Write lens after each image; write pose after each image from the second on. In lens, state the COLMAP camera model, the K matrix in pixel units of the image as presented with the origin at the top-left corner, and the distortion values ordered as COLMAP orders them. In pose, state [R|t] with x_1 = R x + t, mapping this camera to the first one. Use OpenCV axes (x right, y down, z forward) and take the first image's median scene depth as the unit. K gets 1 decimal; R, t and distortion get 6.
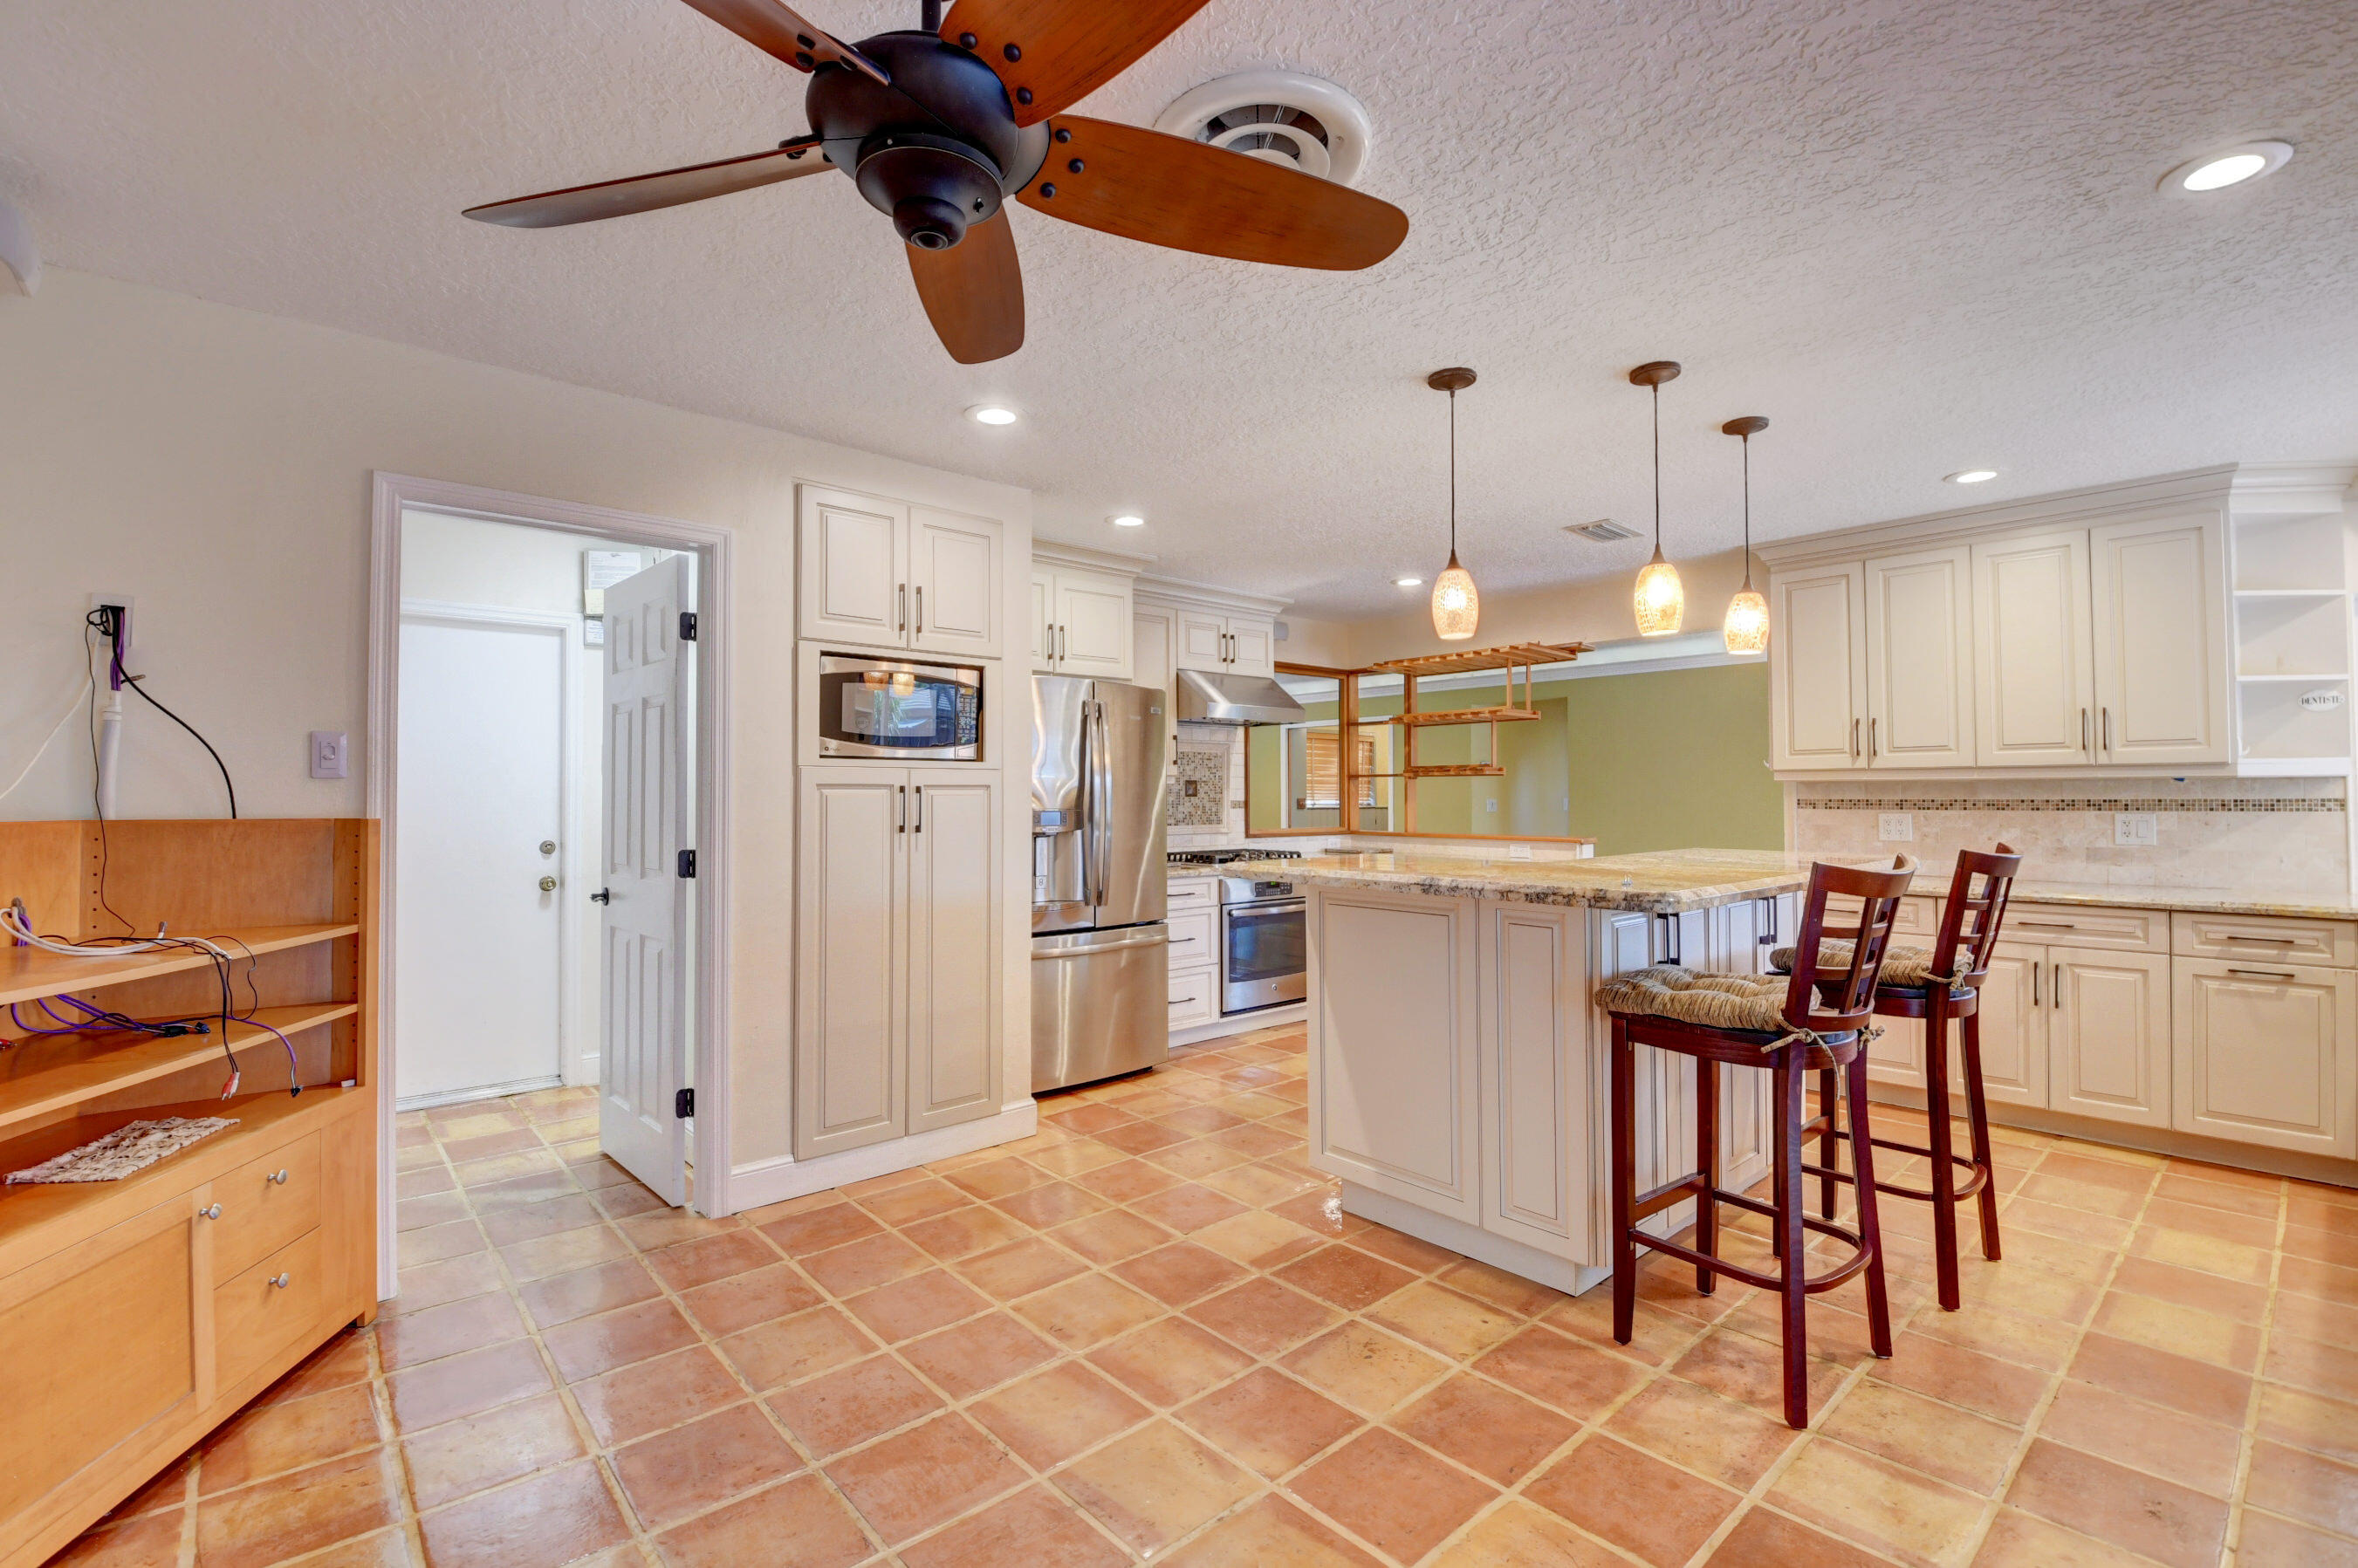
lens RADIAL K [[1031.9, 0, 1168.2], [0, 1031.9, 776.3], [0, 0, 1]] dist [0.006673, -0.020711]
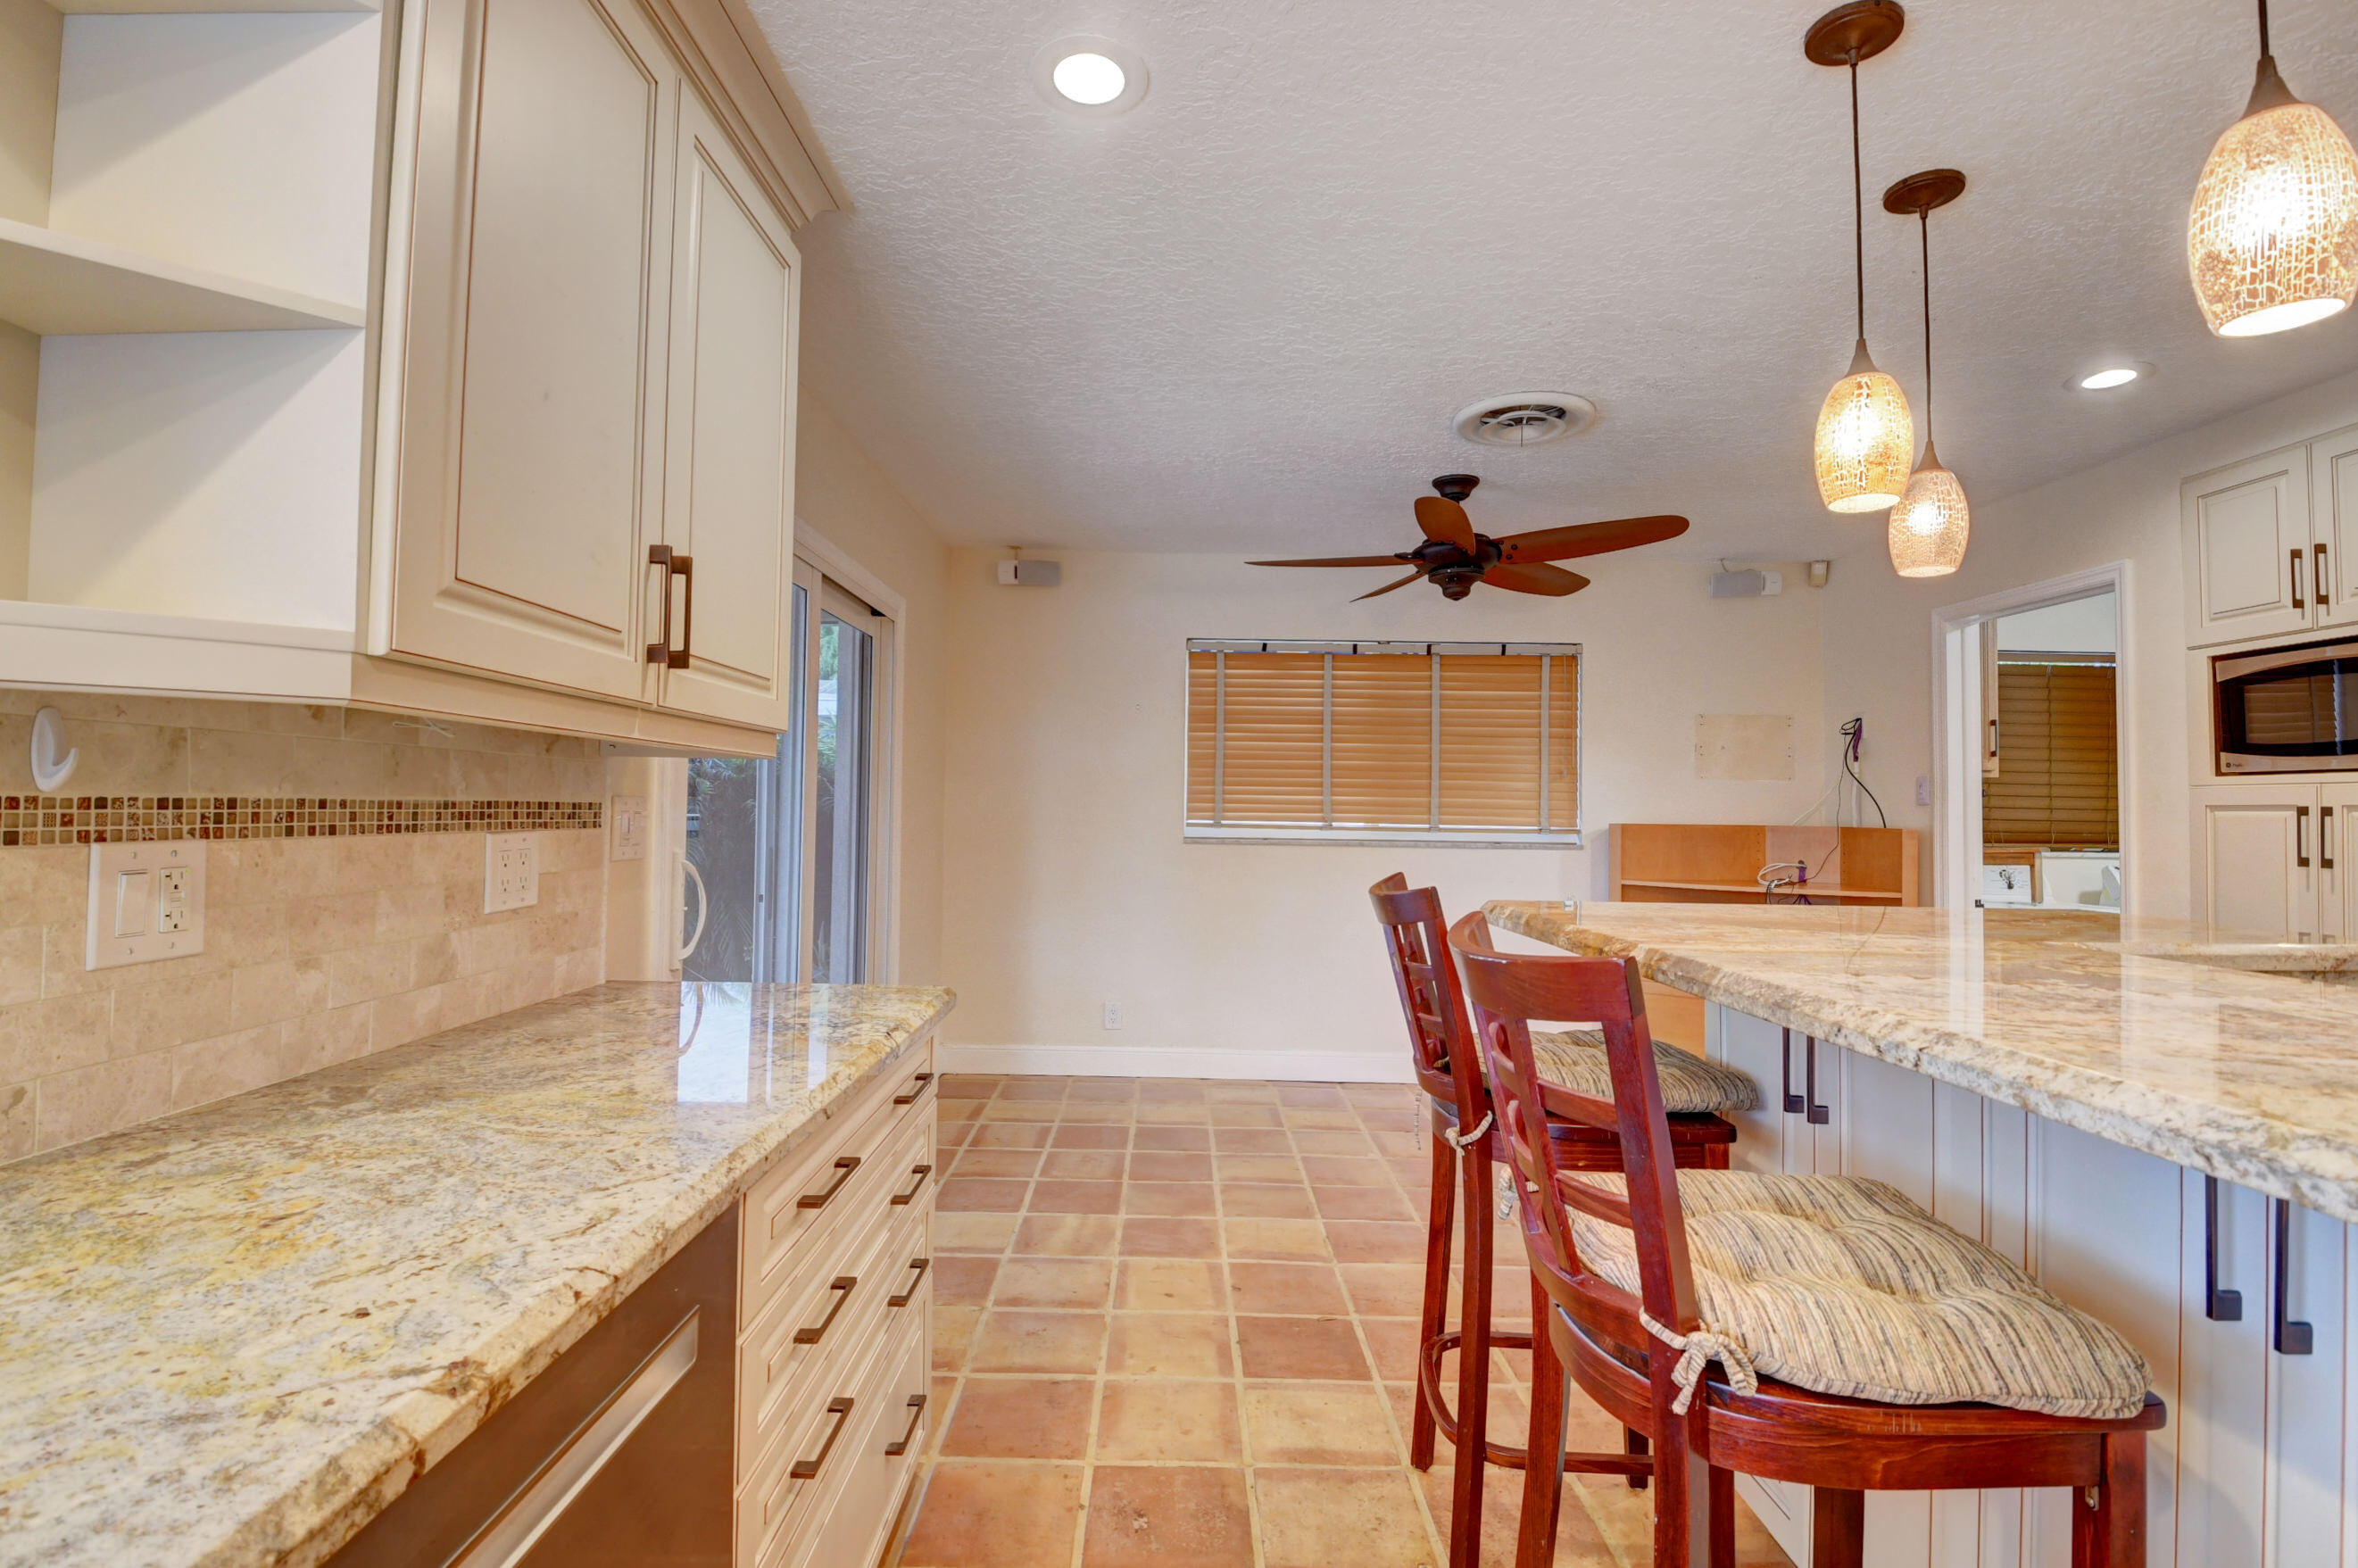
lens RADIAL K [[1056.7, 0, 1179.0], [0, 1056.7, 784.0], [0, 0, 1]] dist [0.004073, -0.020978]
pose [[-0.653757, -0.025805, -0.756265, 0.704210], [0.000122, 0.999415, -0.034208, 0.015029], [0.756705, -0.022456, -0.653371, 0.690083]]
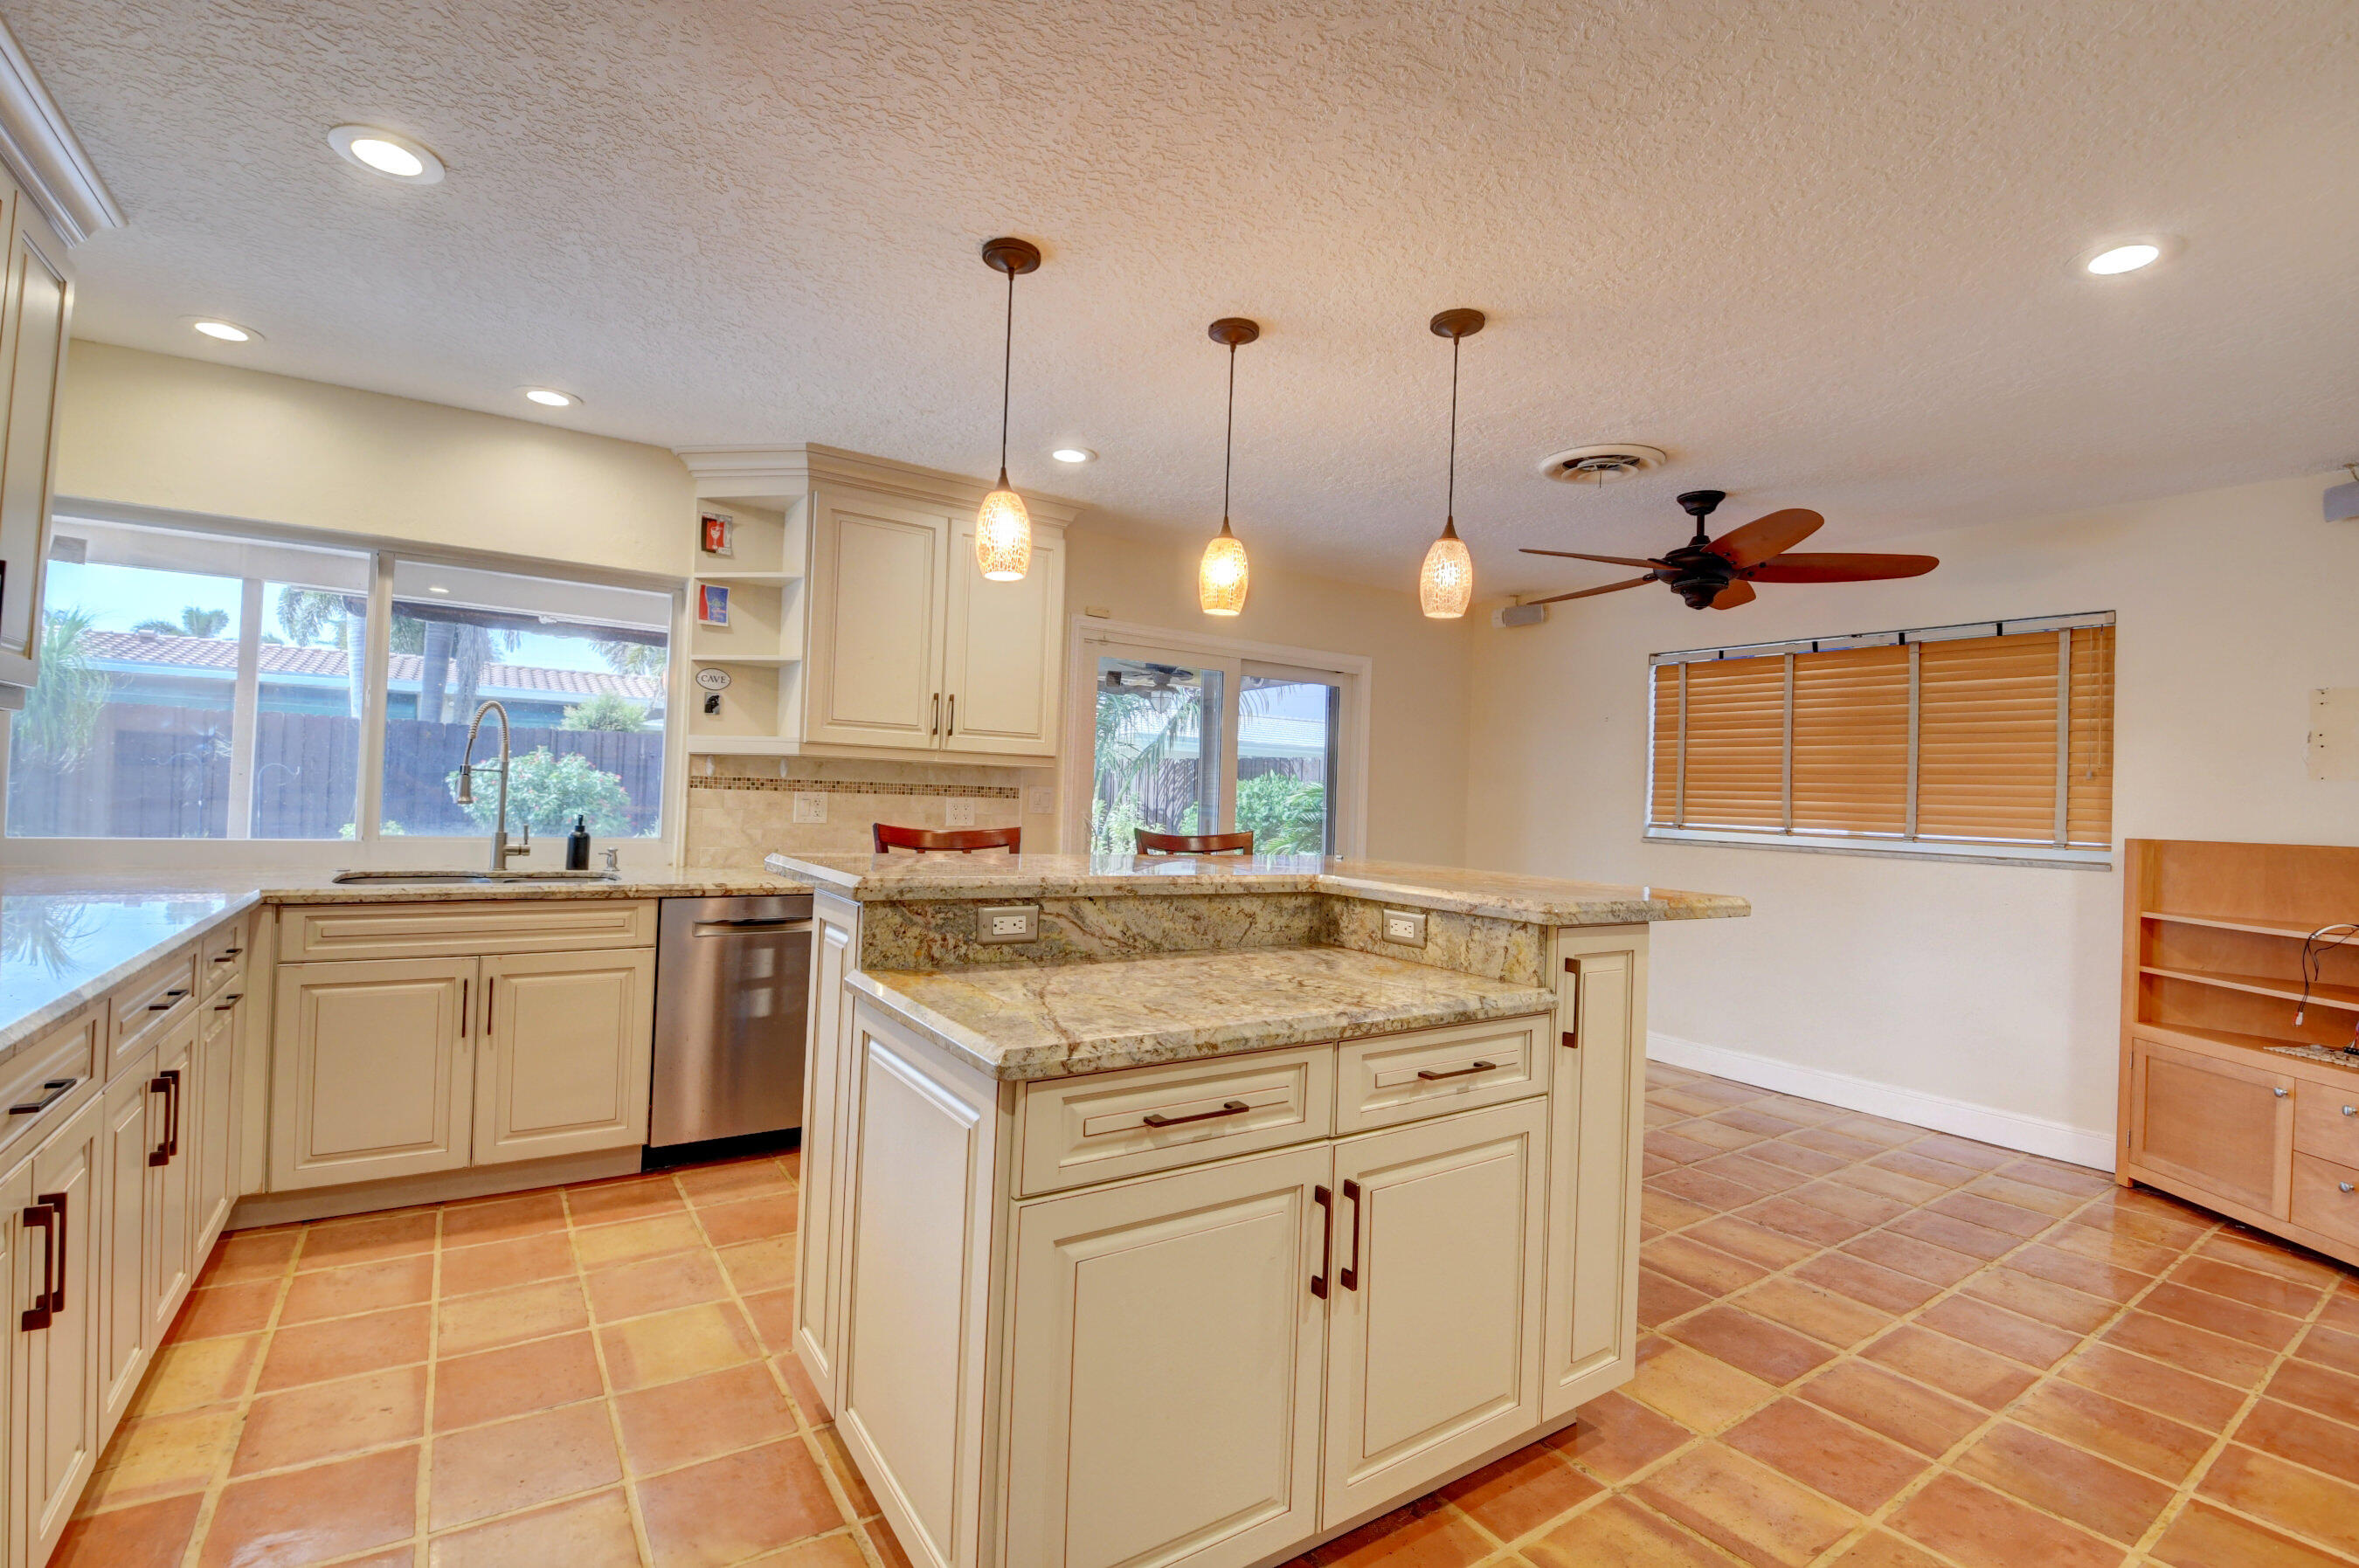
lens RADIAL K [[1050.8, 0, 1172.0], [0, 1050.8, 773.6], [0, 0, 1]] dist [0.001923, -0.014129]
pose [[-0.992573, -0.033087, 0.117066, 0.258462], [-0.037942, 0.998500, -0.039483, 0.028676], [-0.115584, -0.043631, -0.992339, 1.229919]]
